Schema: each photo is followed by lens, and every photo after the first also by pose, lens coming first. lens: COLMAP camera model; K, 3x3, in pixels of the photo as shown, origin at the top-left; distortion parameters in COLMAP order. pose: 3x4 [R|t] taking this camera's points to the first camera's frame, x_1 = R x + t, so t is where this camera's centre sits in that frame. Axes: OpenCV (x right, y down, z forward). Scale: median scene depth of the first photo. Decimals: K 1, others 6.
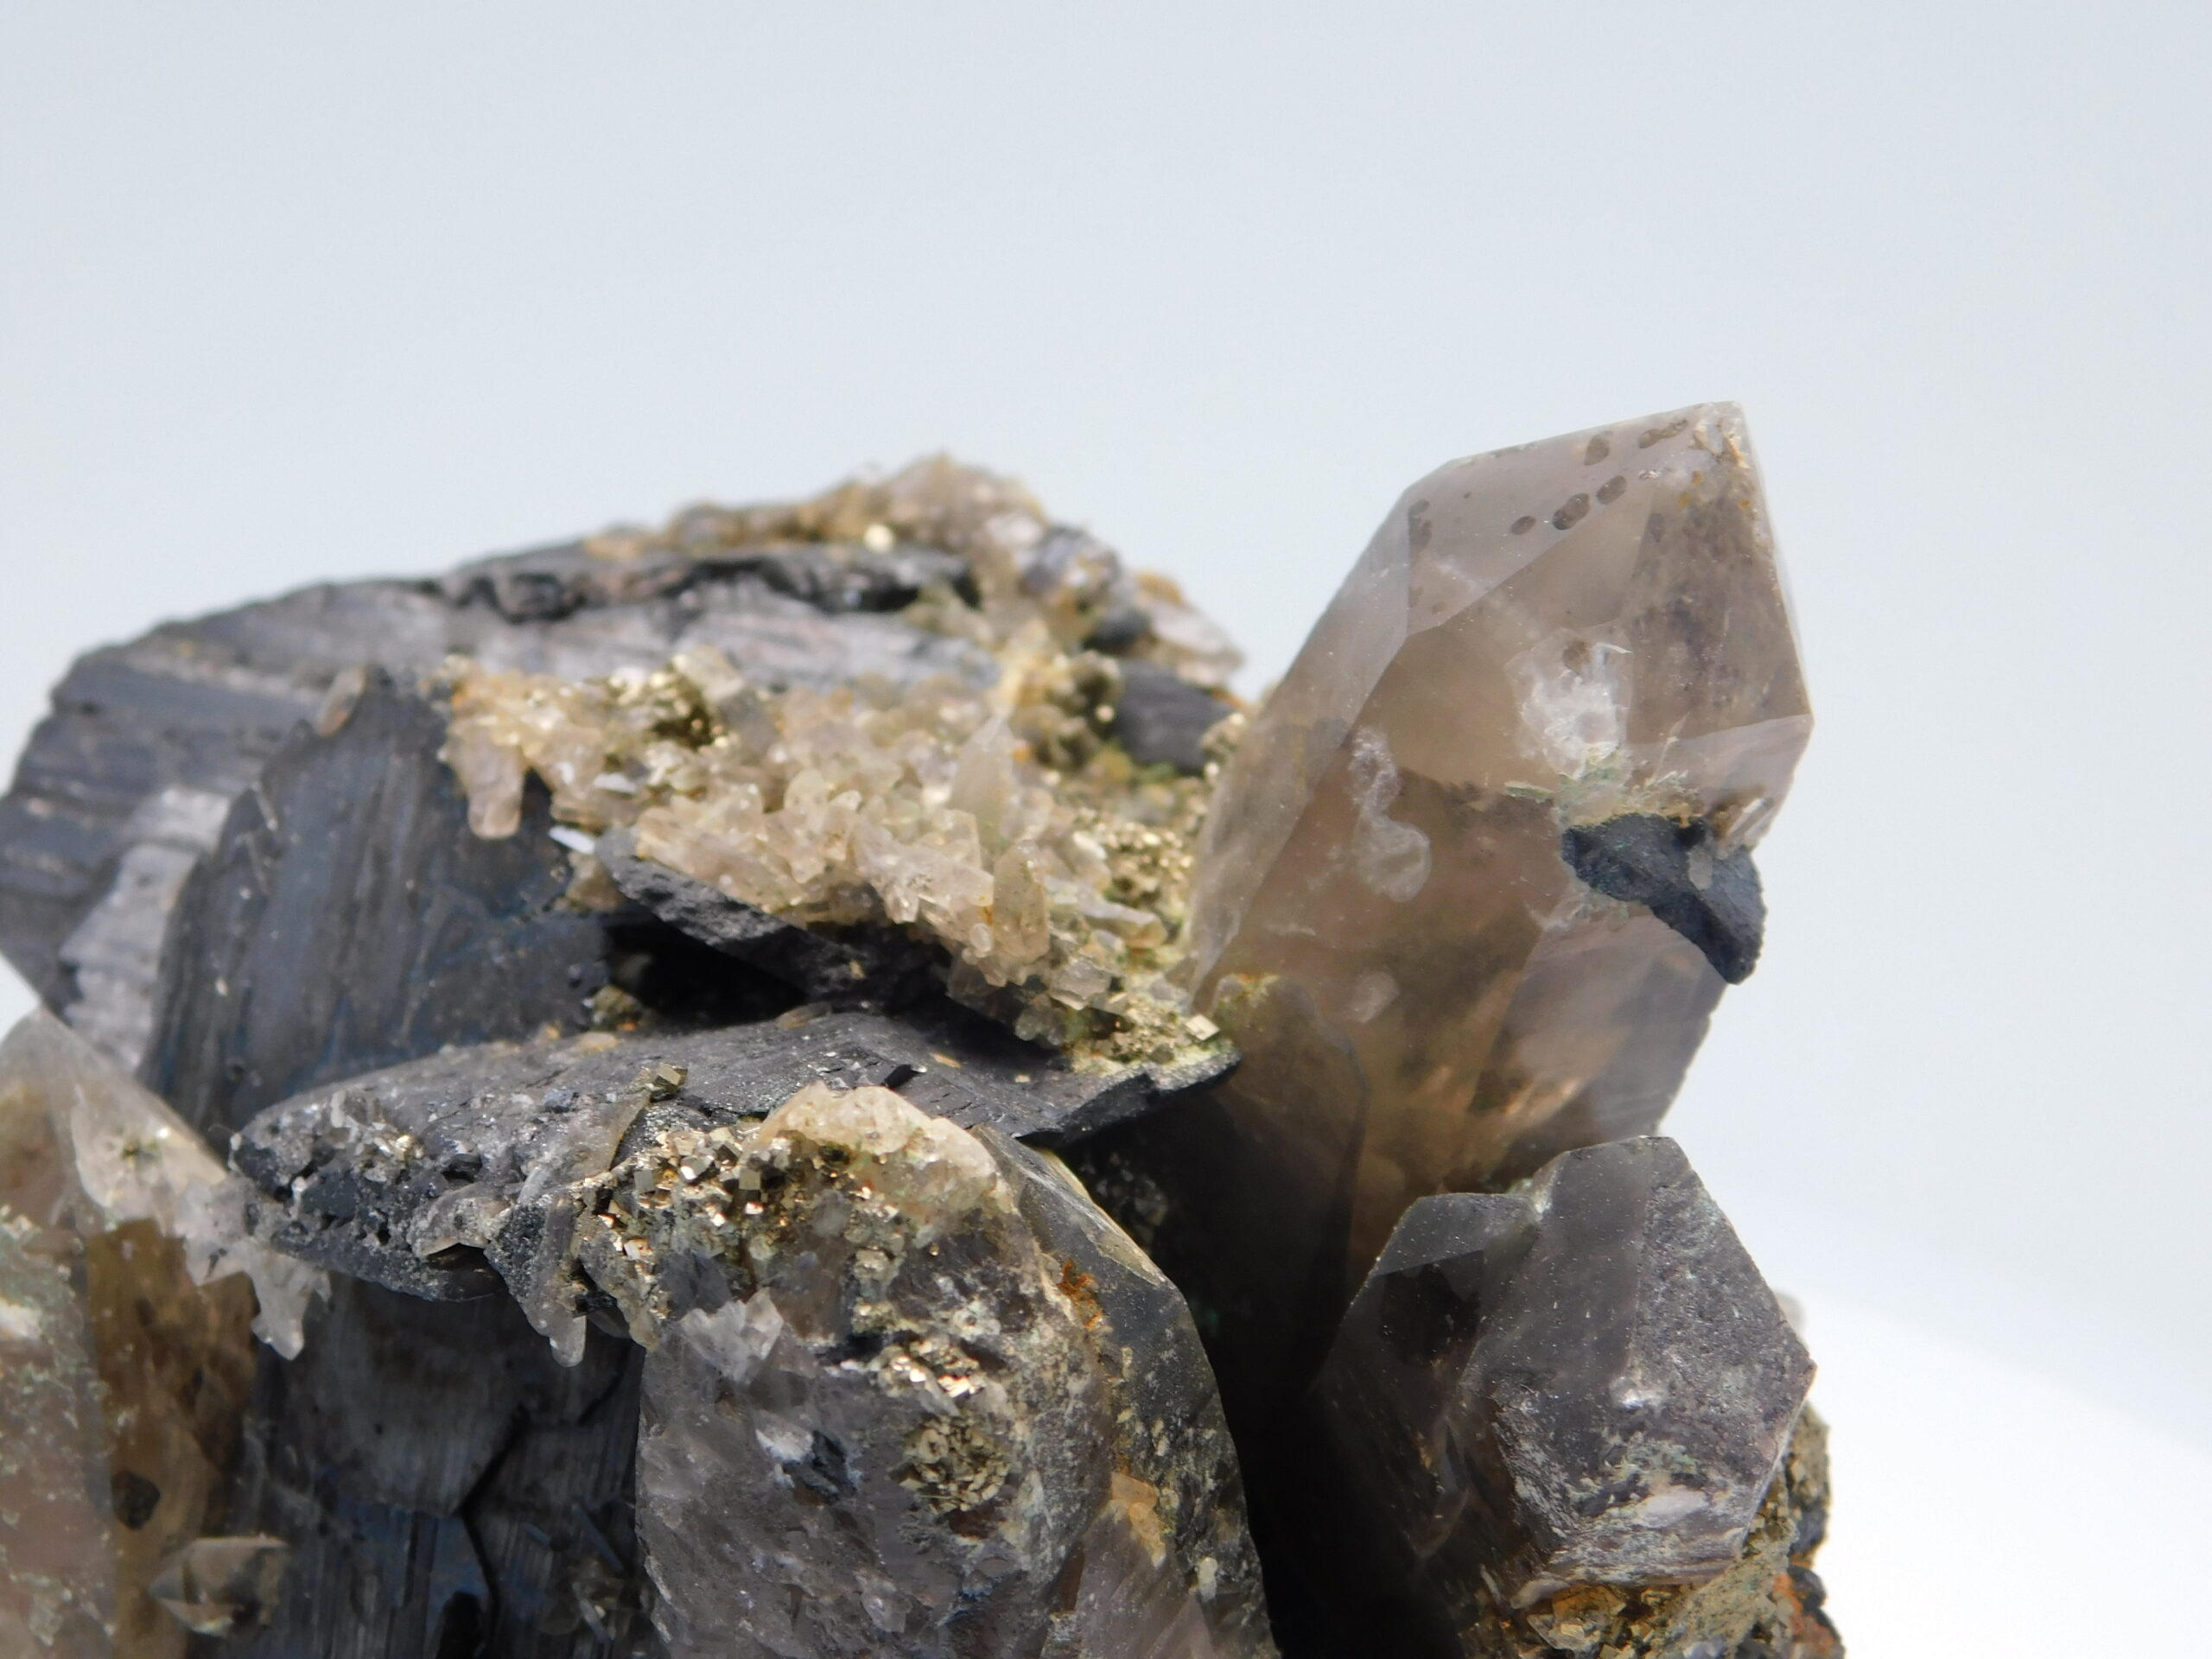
lens RADIAL K [[4367.8, 0, 1114.2], [0, 4367.8, 815.3], [0, 0, 1]] dist [-0.129870, 0.000000]
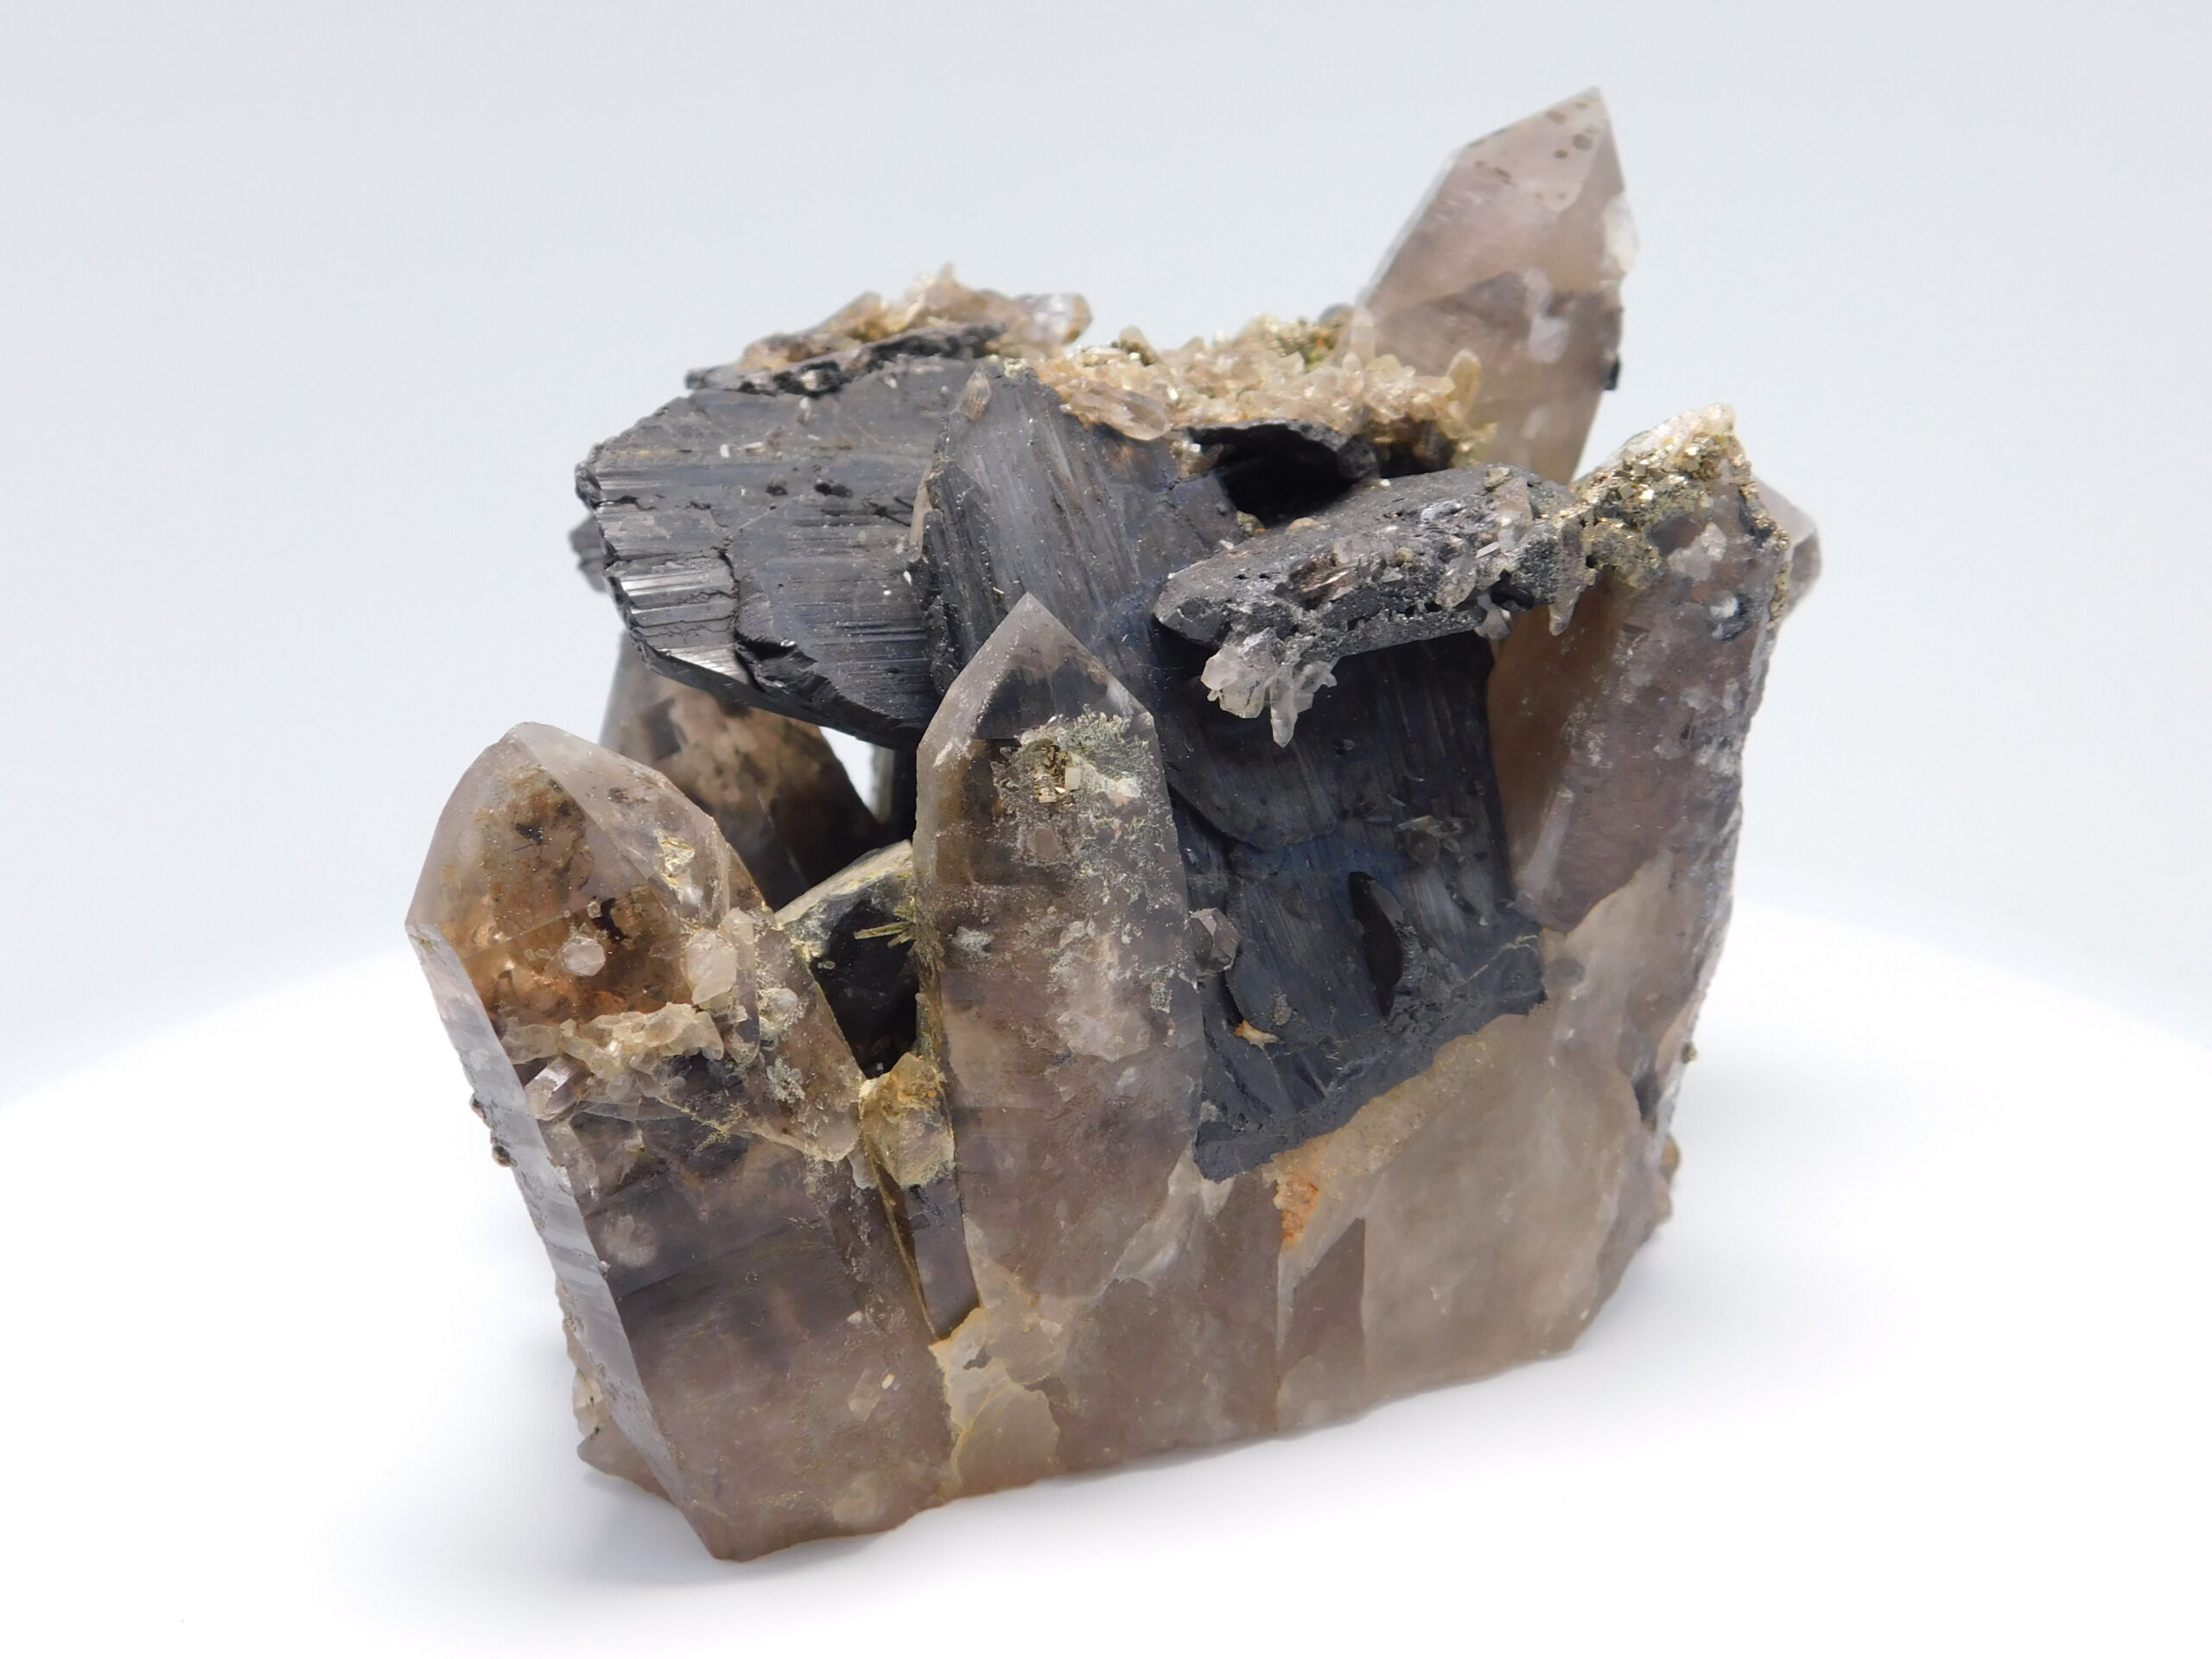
lens RADIAL K [[2601.7, 0, 1116.7], [0, 2601.7, 840.8], [0, 0, 1]] dist [-0.047323, 0.000000]
pose [[0.559537, -0.258965, 0.787309, -0.957423], [0.293887, 0.950200, 0.103679, 0.043583], [-0.774951, 0.173367, 0.607779, 0.488198]]
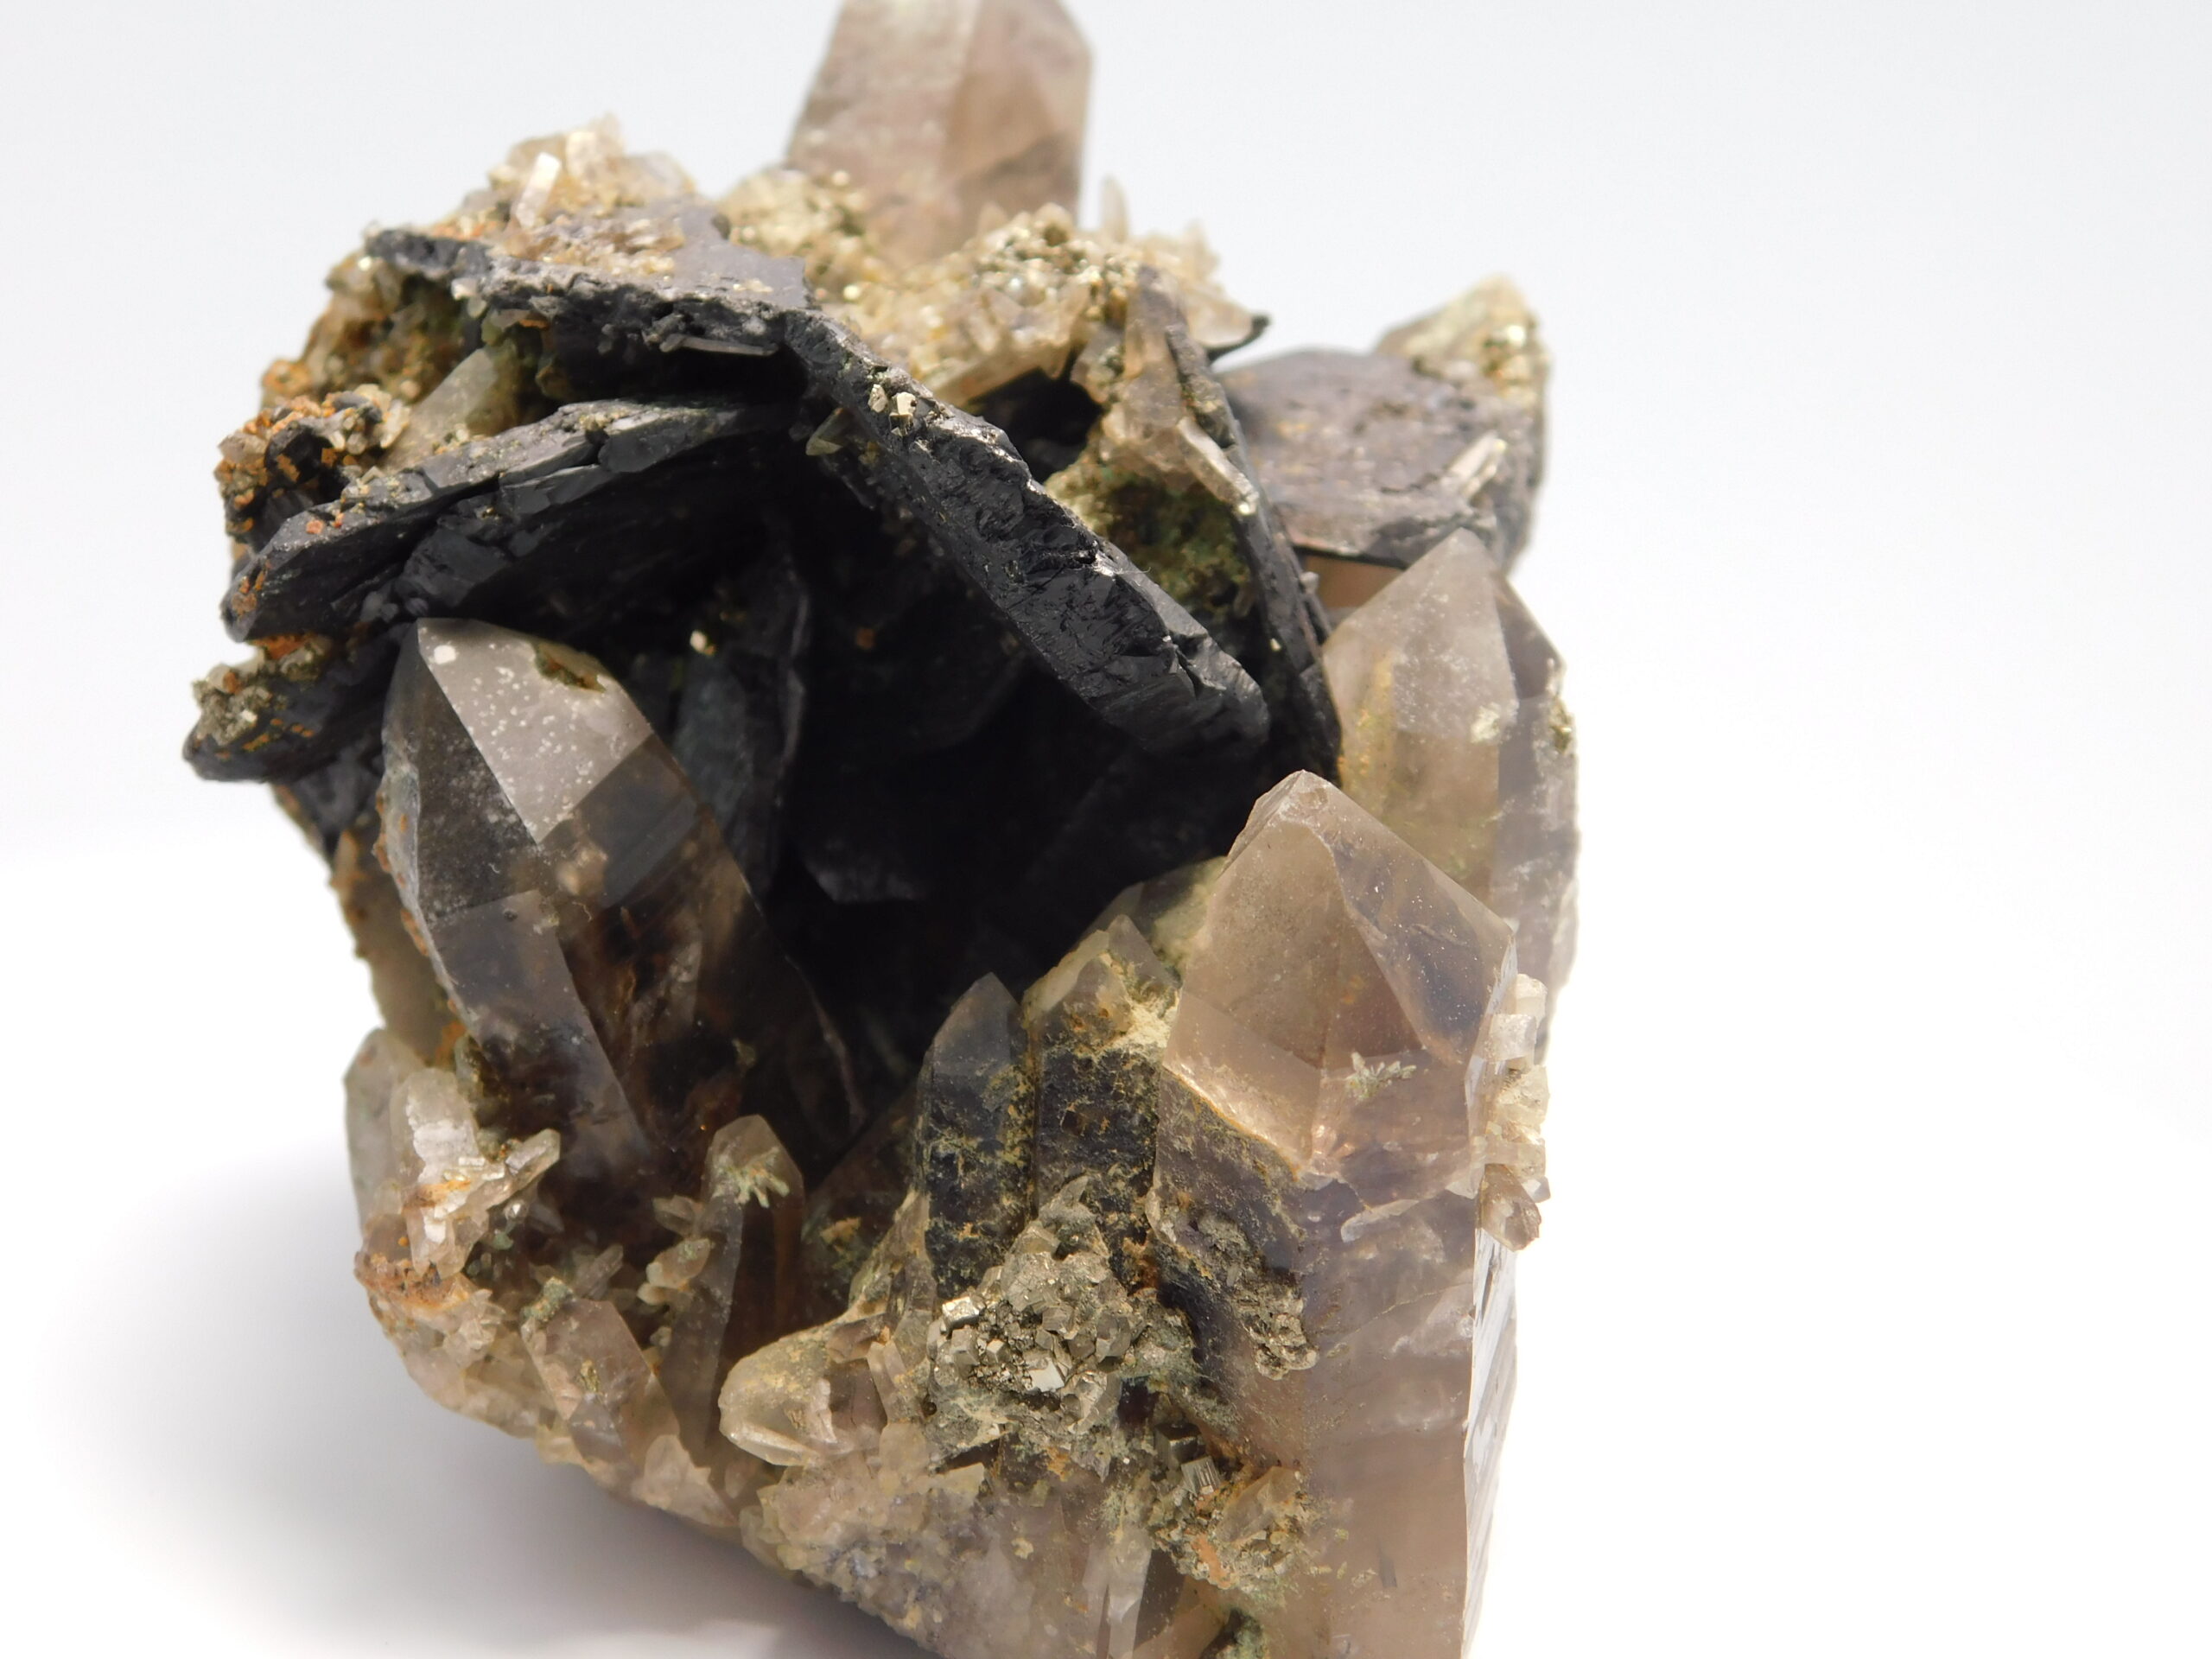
lens RADIAL K [[3303.4, 0, 1113.6], [0, 3303.4, 834.4], [0, 0, 1]] dist [-0.093106, 0.000000]
pose [[-0.498823, -0.293784, 0.815394, -1.025902], [0.188208, 0.881631, 0.432787, -0.314746], [-0.846022, 0.369348, -0.384485, 1.528537]]
